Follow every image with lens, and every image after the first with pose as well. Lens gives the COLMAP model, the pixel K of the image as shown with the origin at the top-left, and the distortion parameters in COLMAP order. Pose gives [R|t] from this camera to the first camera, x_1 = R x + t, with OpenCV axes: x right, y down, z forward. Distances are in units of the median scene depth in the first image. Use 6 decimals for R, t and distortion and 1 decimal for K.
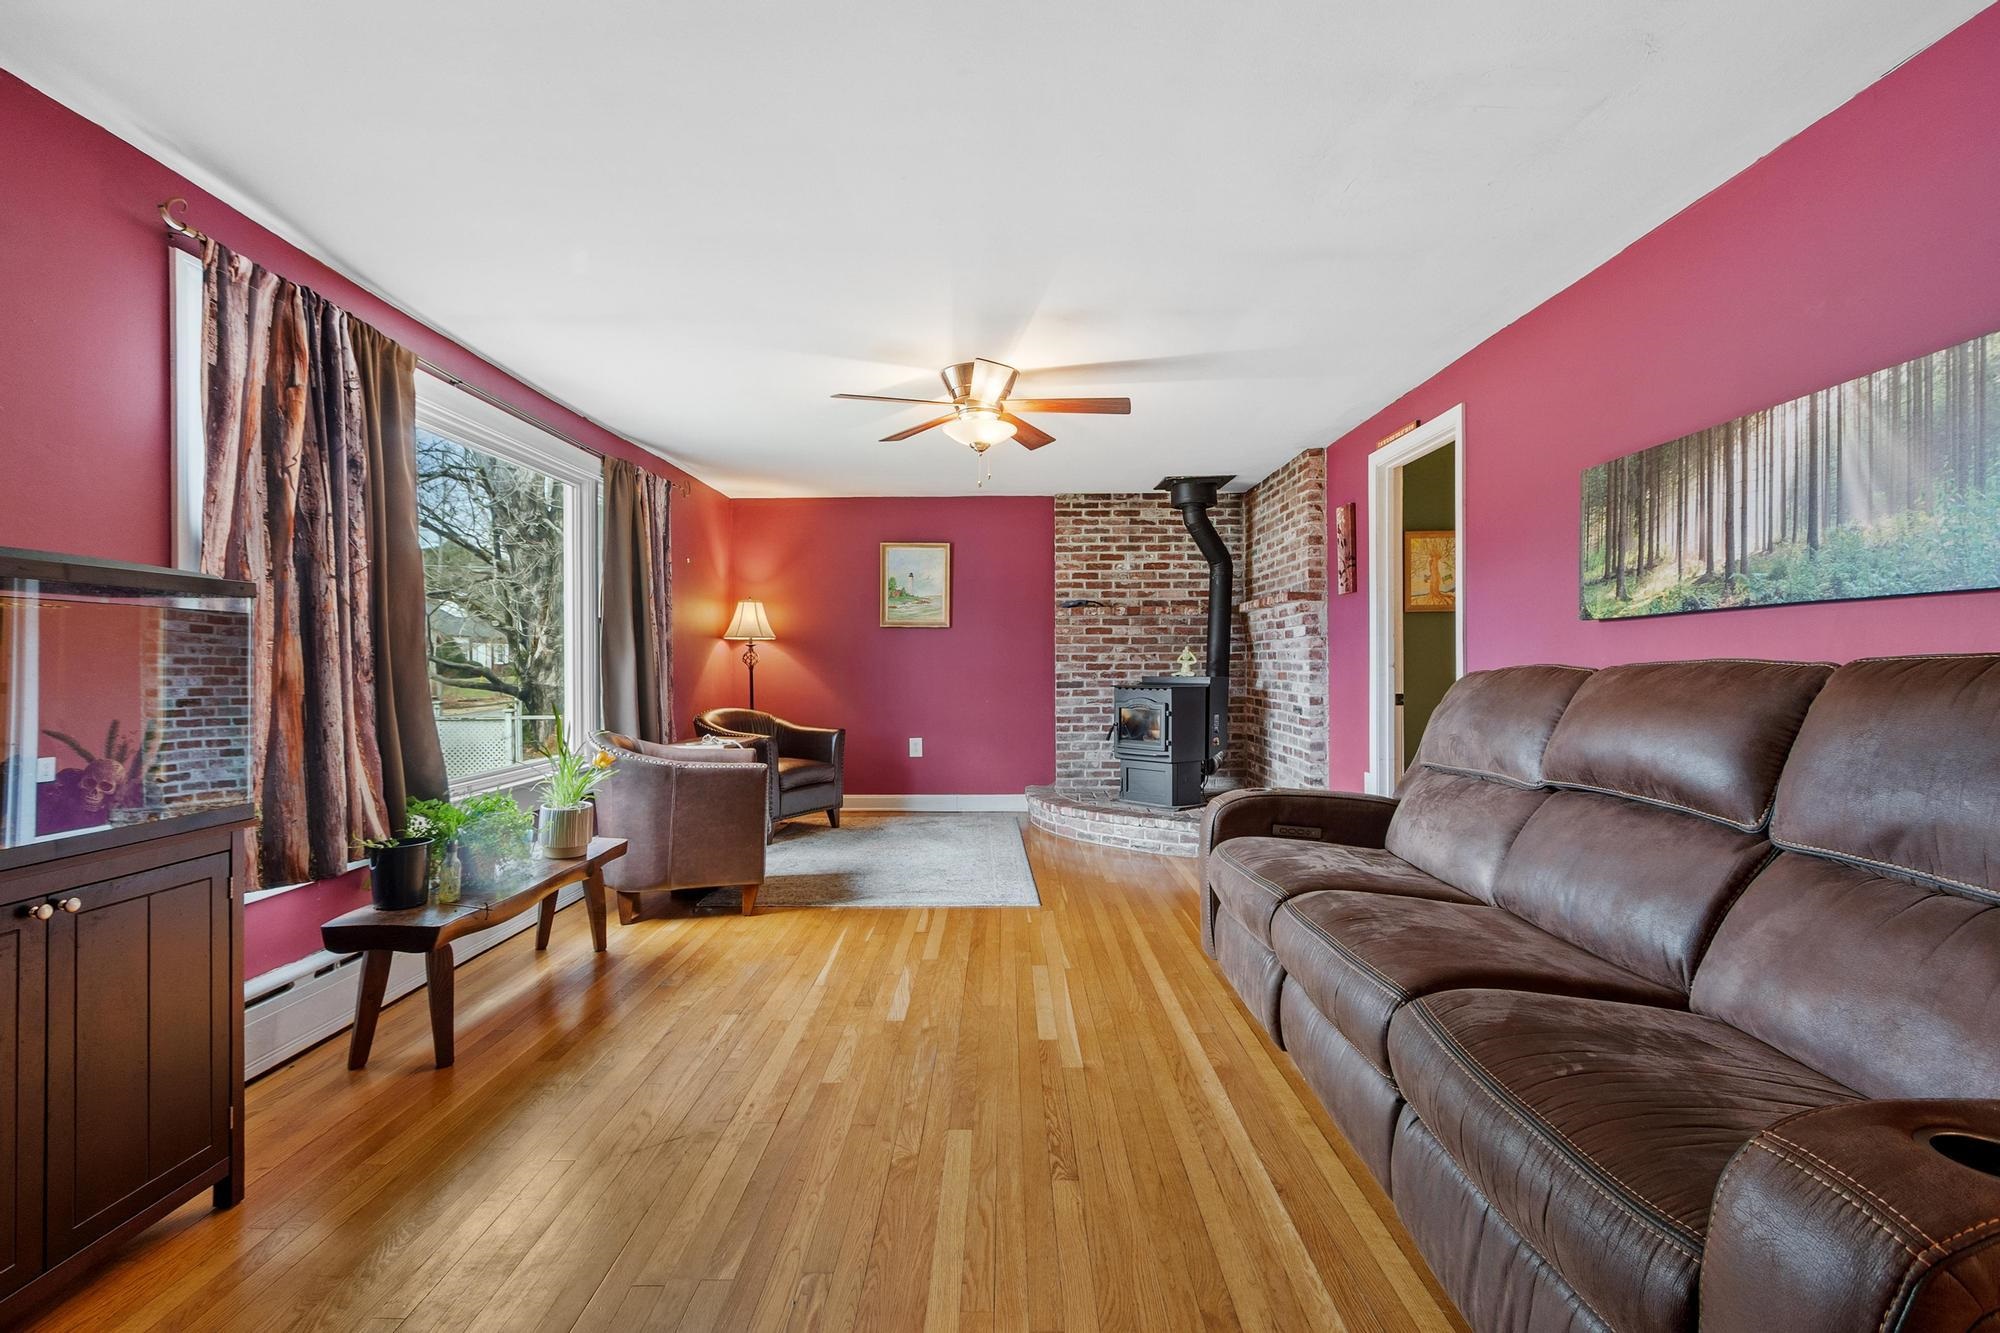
lens RADIAL K [[892.0, 0, 1006.3], [0, 892.0, 661.3], [0, 0, 1]] dist [-0.000975, -0.000176]
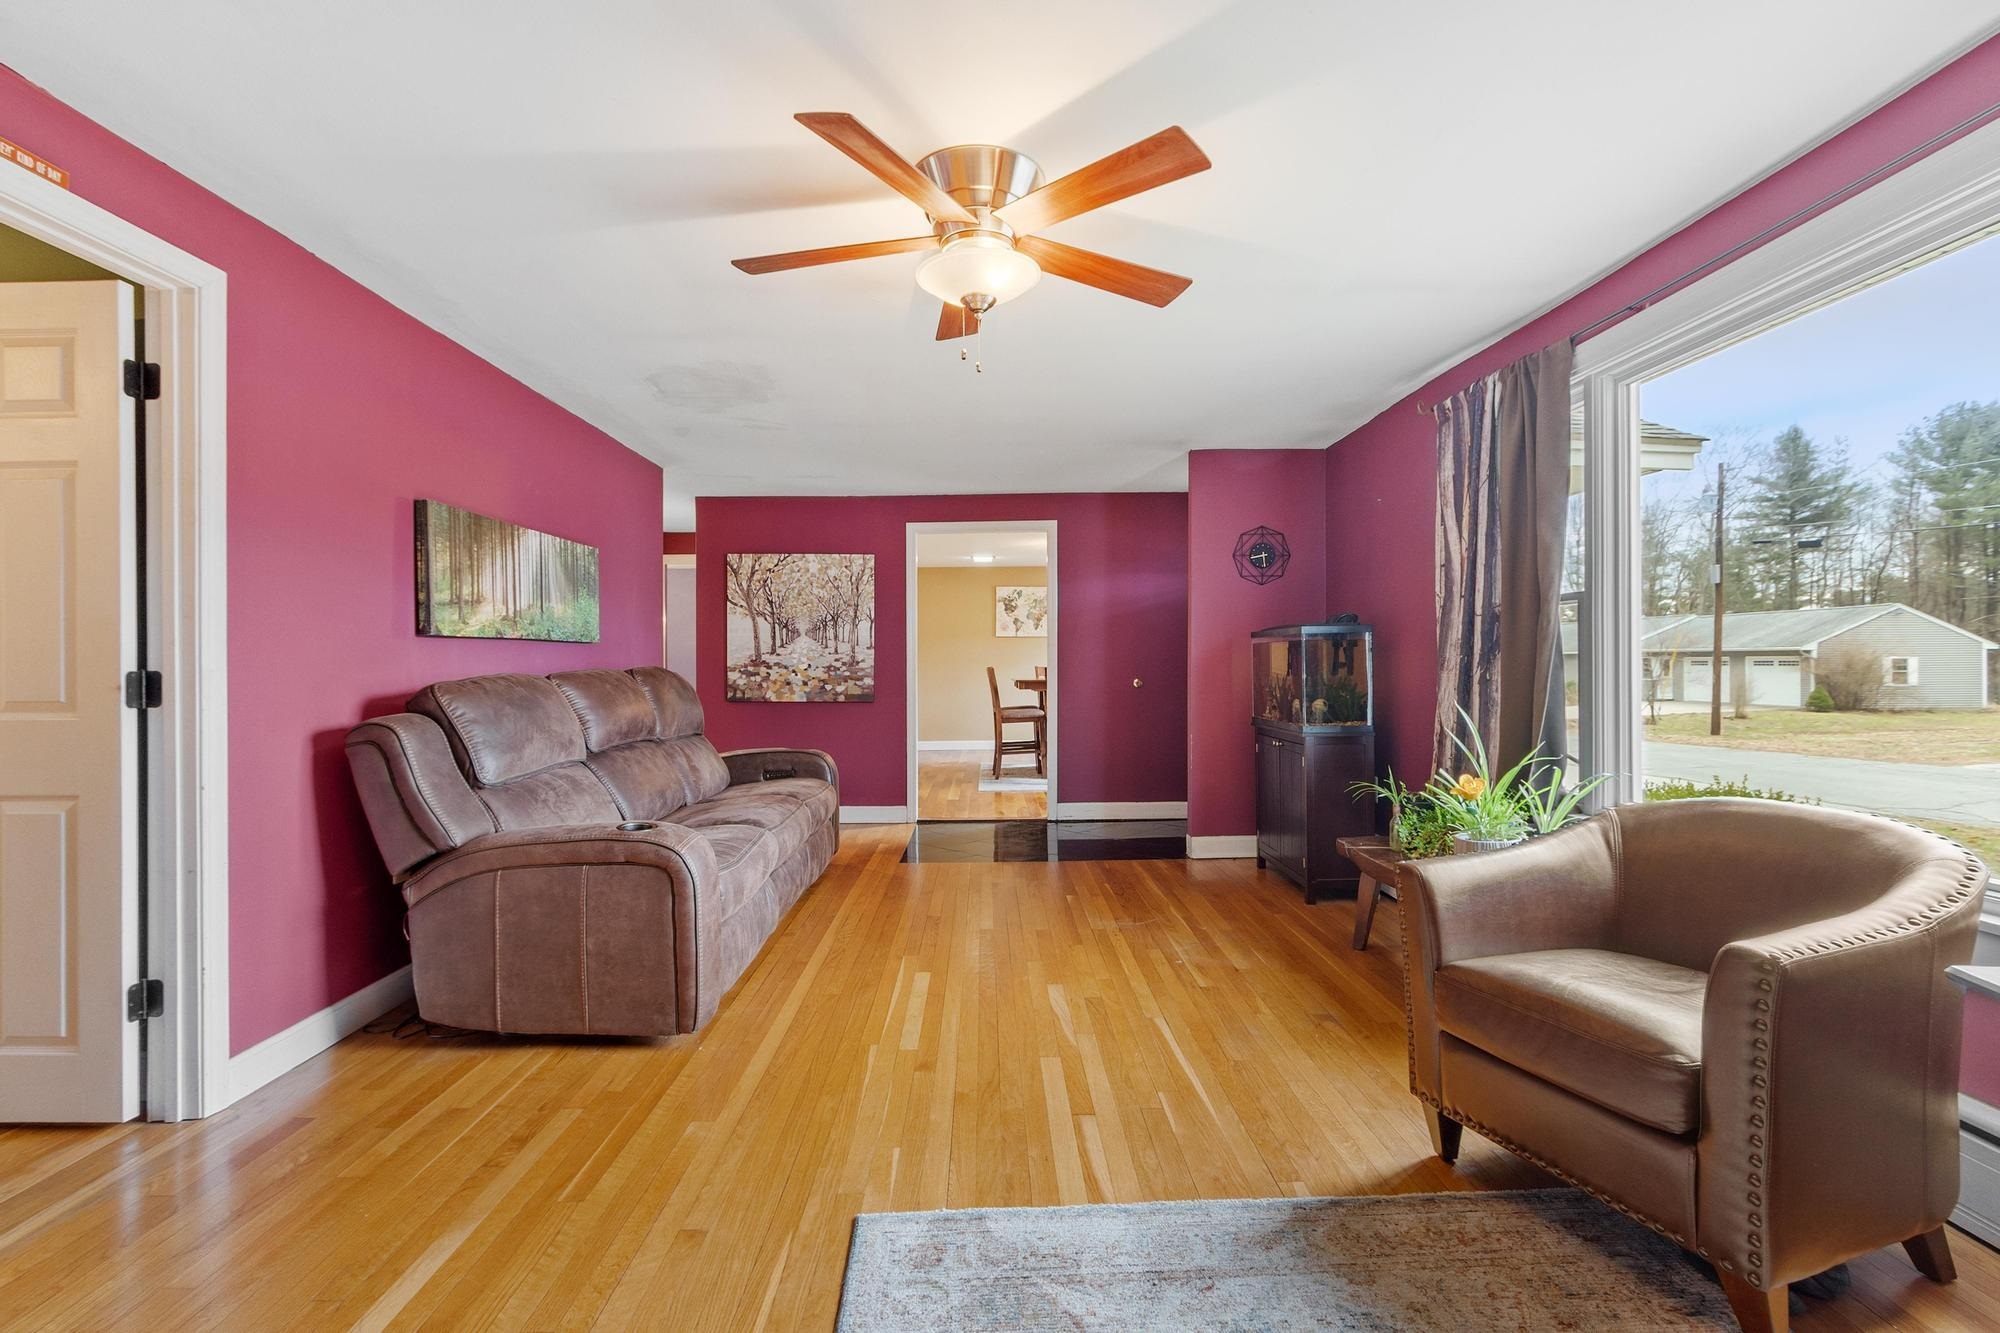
lens RADIAL K [[892.0, 0, 1006.3], [0, 892.0, 661.3], [0, 0, 1]] dist [-0.000975, -0.000176]
pose [[-0.999723, 0.011407, -0.020573, -0.037840], [0.011536, 0.999915, -0.006137, 0.001506], [0.020501, -0.006373, -0.999770, 1.752650]]
